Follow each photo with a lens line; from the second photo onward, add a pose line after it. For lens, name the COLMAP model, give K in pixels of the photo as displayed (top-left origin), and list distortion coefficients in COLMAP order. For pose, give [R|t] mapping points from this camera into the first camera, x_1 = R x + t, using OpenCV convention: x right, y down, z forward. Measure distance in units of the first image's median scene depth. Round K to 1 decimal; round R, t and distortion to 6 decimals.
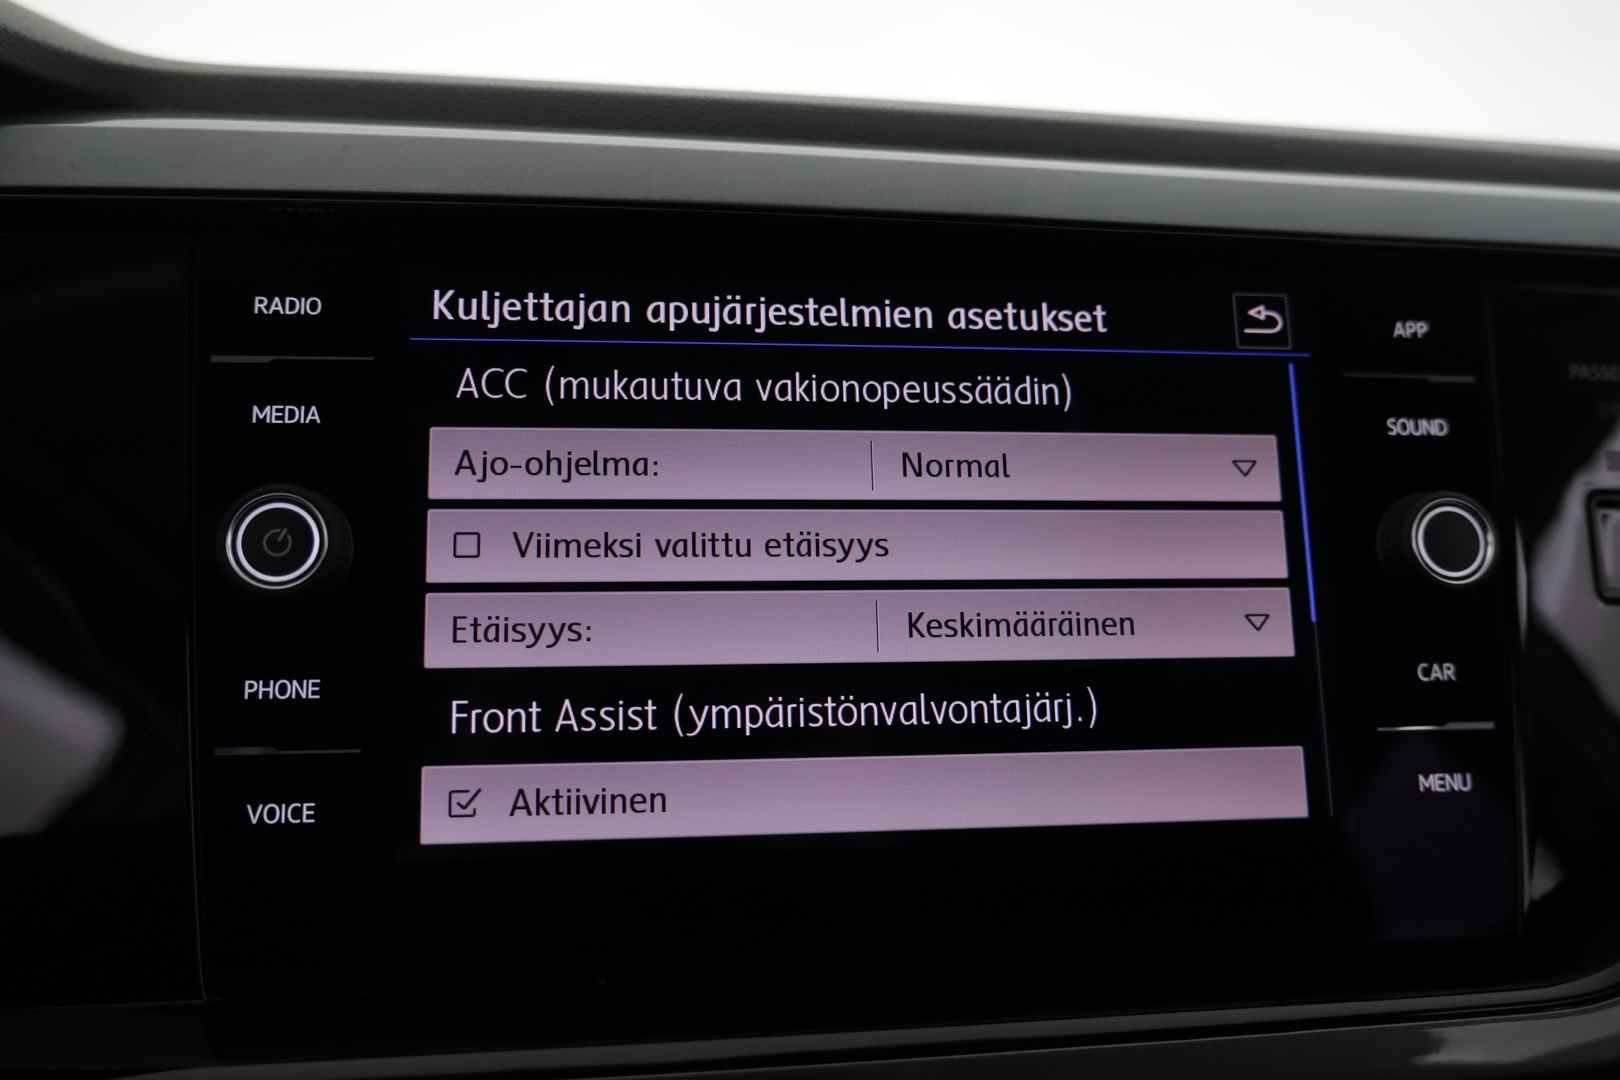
lens RADIAL K [[1361.7, 0, 803.9], [0, 1361.7, 529.0], [0, 0, 1]] dist [-0.021071, 0.017460]
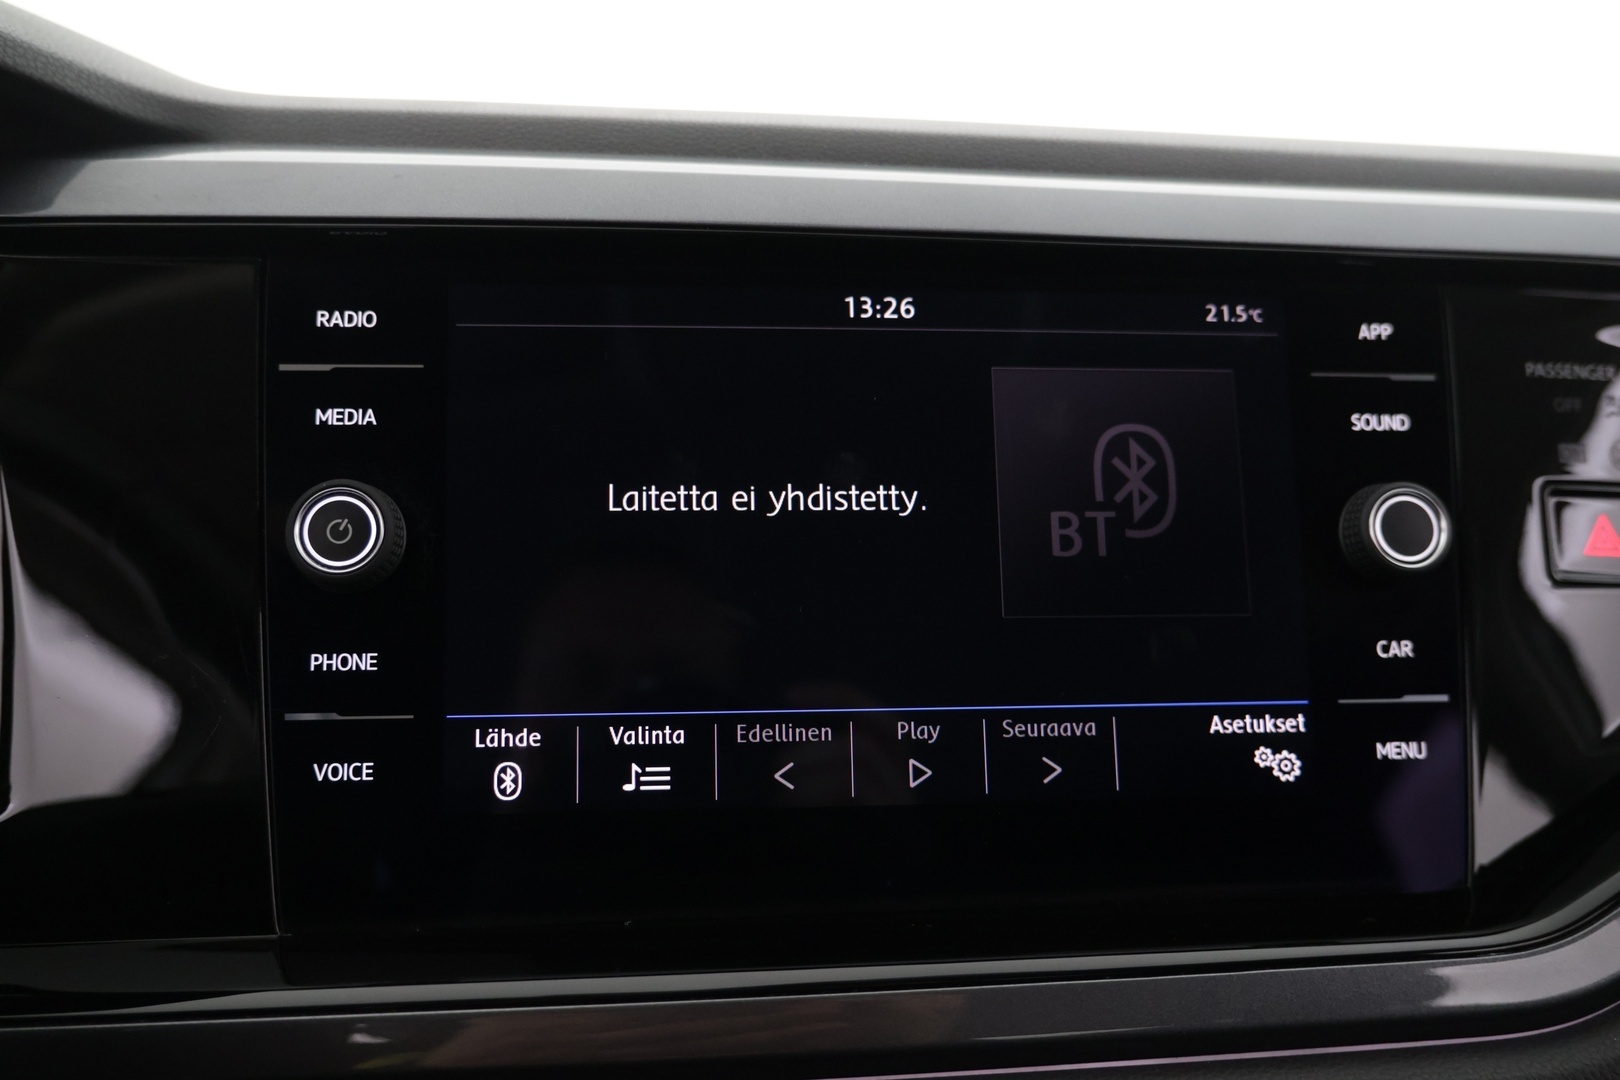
lens RADIAL K [[1361.7, 0, 803.9], [0, 1361.7, 529.0], [0, 0, 1]] dist [-0.021071, 0.017460]
pose [[0.999464, -0.001787, -0.032683, 0.030939], [0.002100, 0.999952, 0.009547, -0.001778], [0.032665, -0.009610, 0.999420, -0.102636]]
